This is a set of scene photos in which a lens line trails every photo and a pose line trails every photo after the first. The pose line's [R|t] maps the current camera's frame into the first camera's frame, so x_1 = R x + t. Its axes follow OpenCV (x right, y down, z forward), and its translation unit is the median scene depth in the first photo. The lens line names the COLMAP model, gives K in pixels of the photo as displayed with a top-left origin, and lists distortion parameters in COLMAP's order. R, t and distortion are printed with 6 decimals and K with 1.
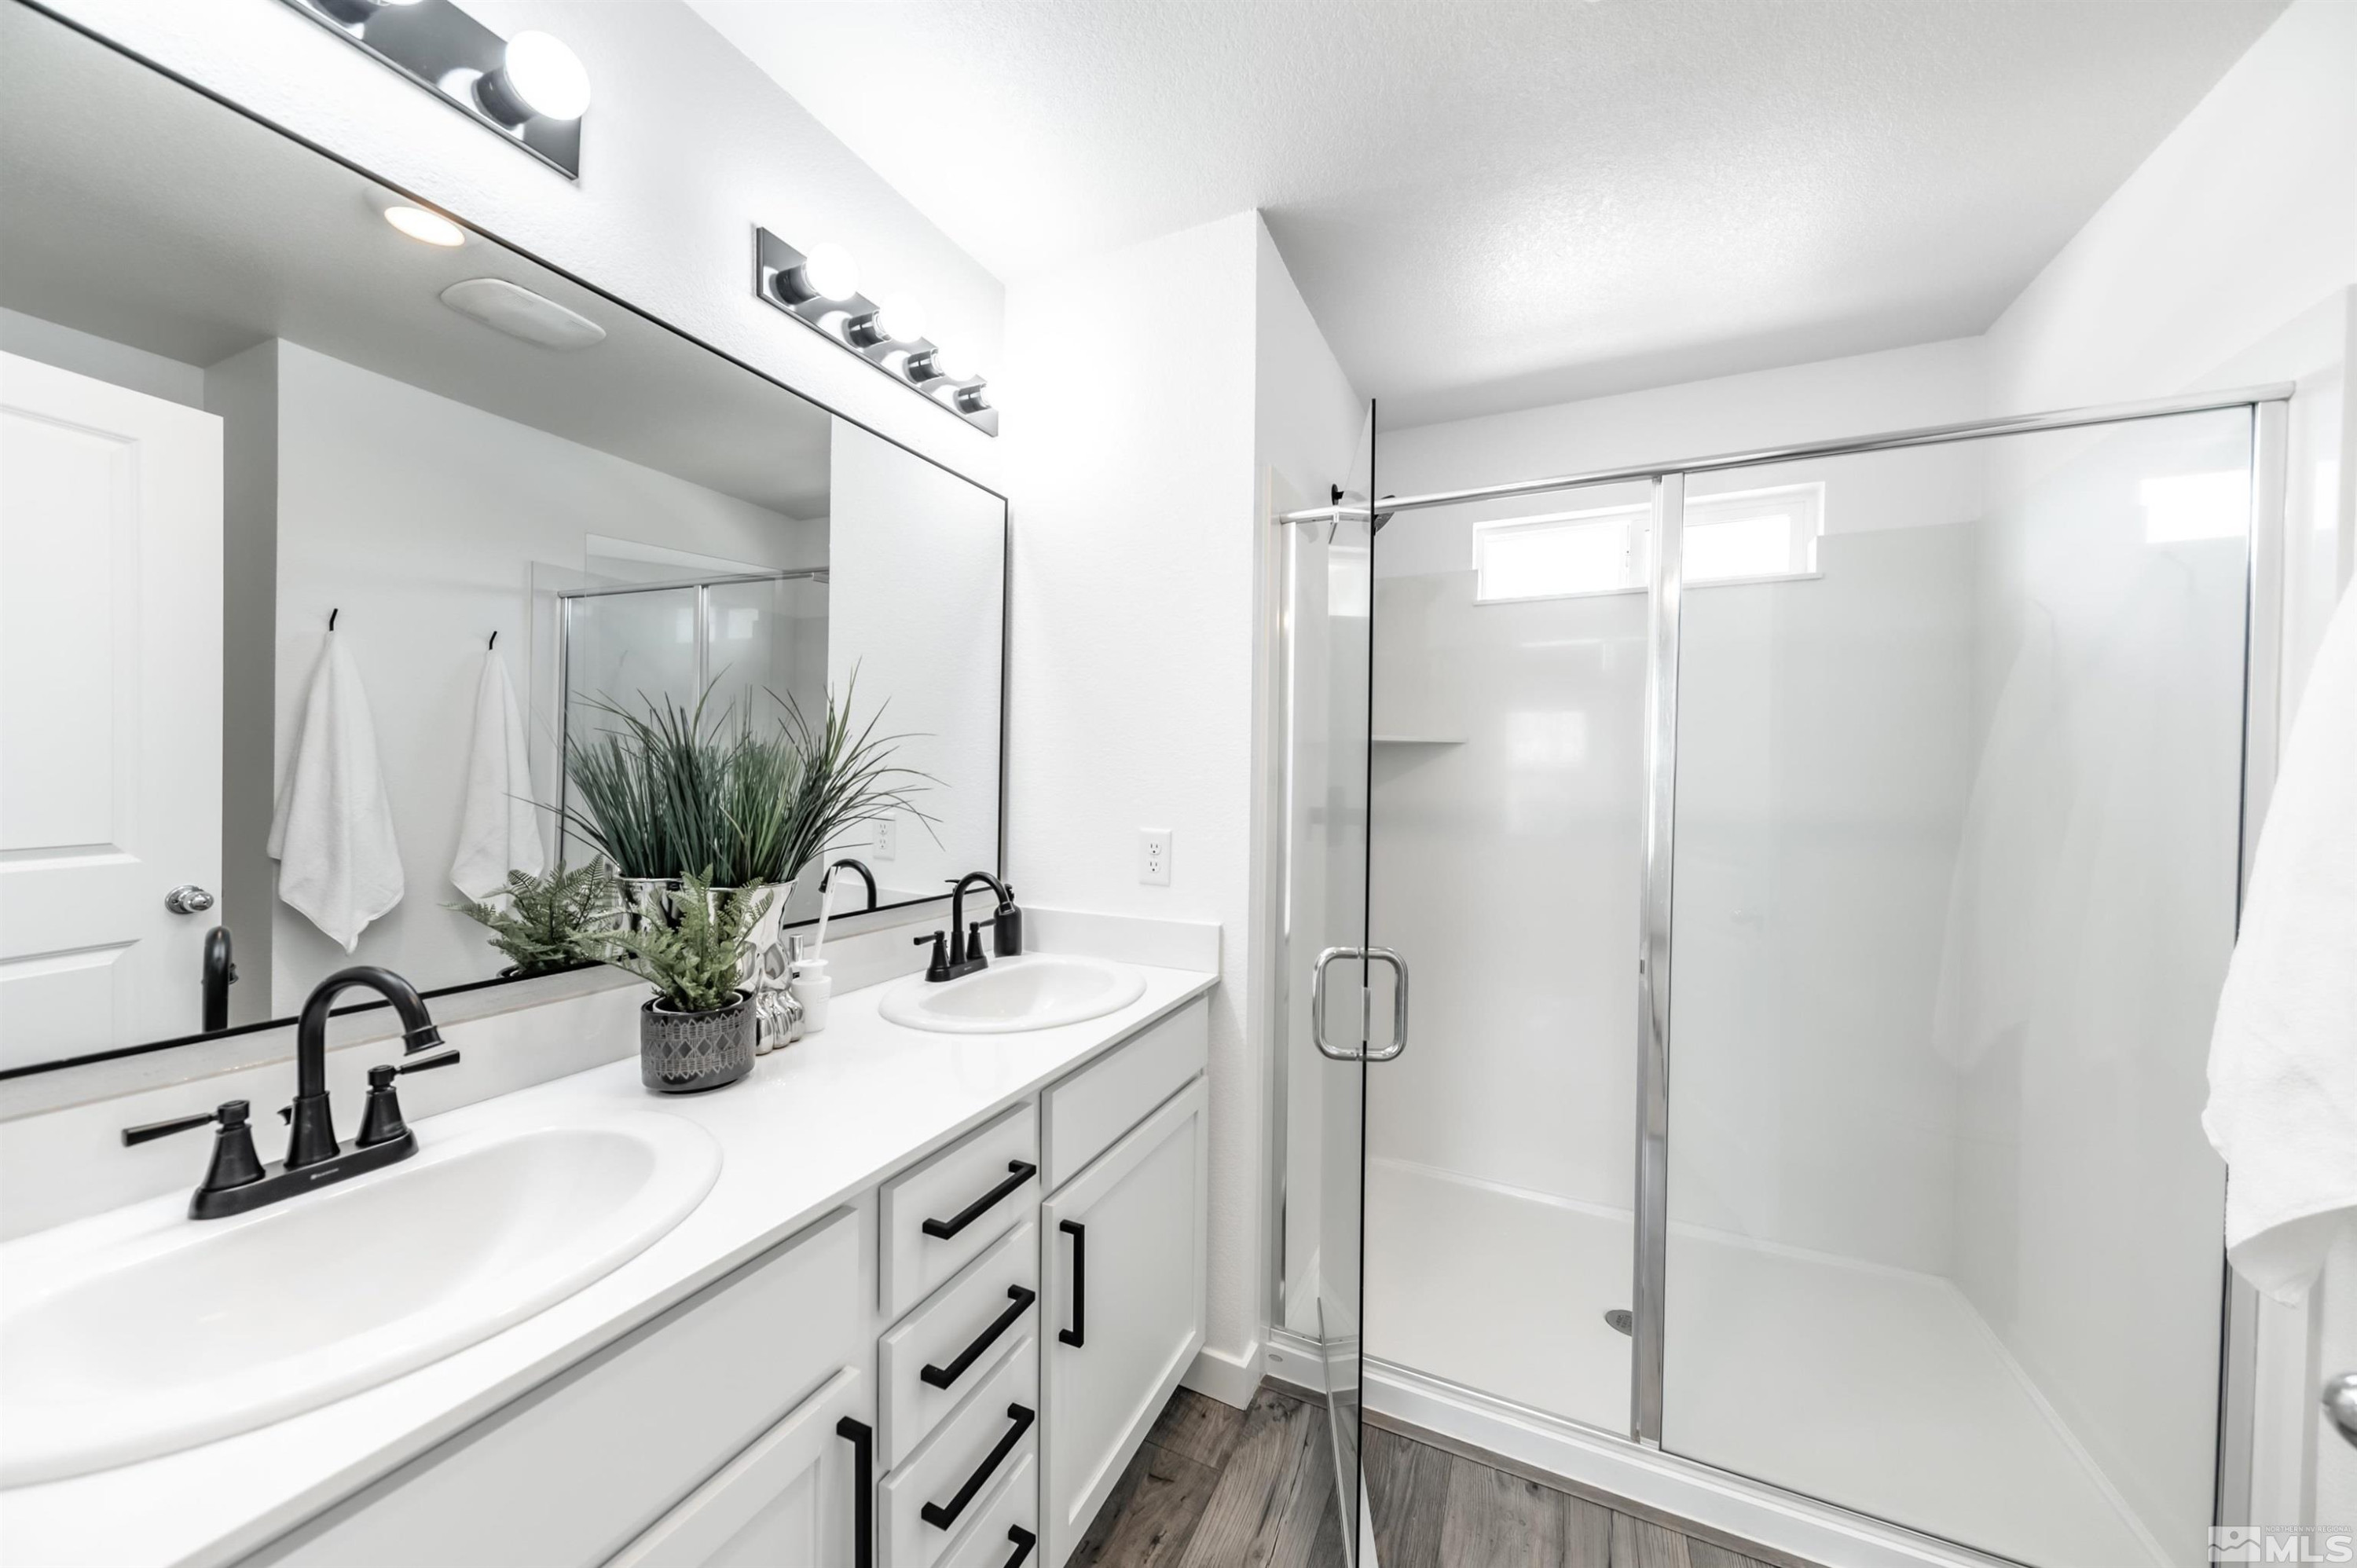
lens RADIAL K [[830.3, 0, 1178.5], [0, 830.3, 784.0], [0, 0, 1]] dist [0.004645, -0.000149]
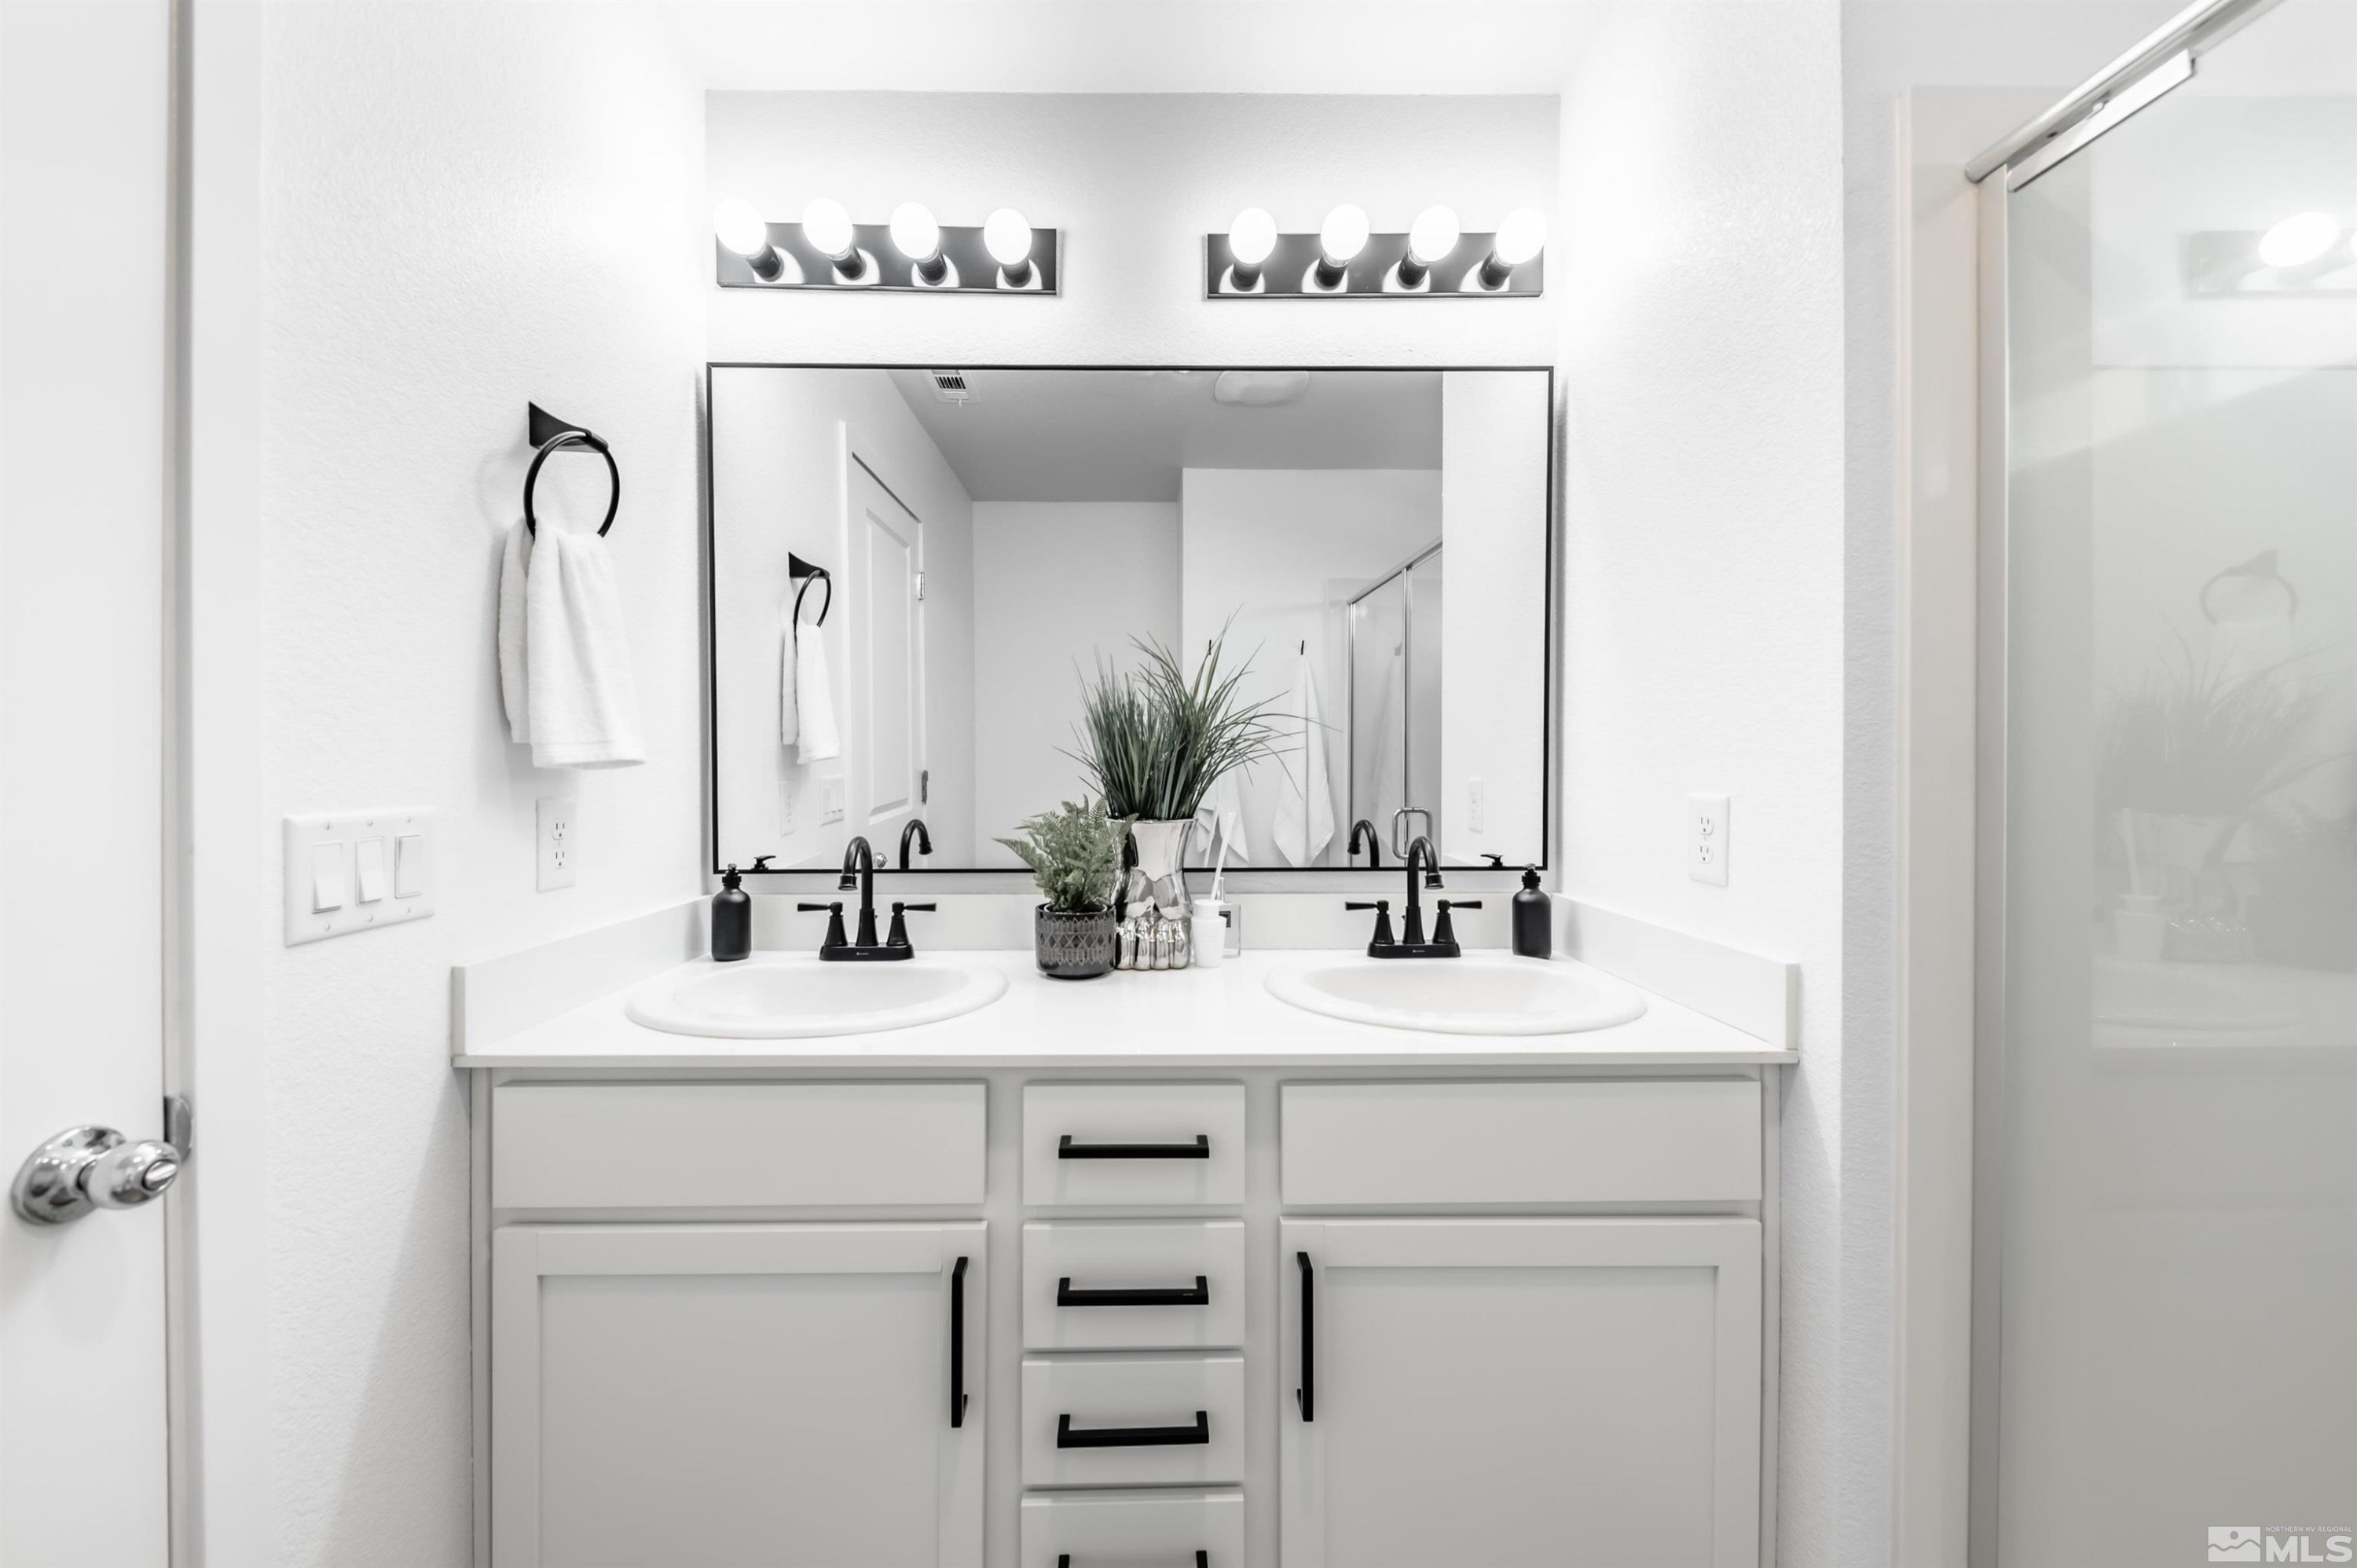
lens RADIAL K [[876.4, 0, 1173.1], [0, 876.4, 774.6], [0, 0, 1]] dist [-0.000358, -0.000070]
pose [[0.419194, -0.009813, -0.907844, 0.492772], [-0.003602, 0.999916, -0.012471, 0.060550], [0.907890, 0.008498, 0.419123, 0.440018]]
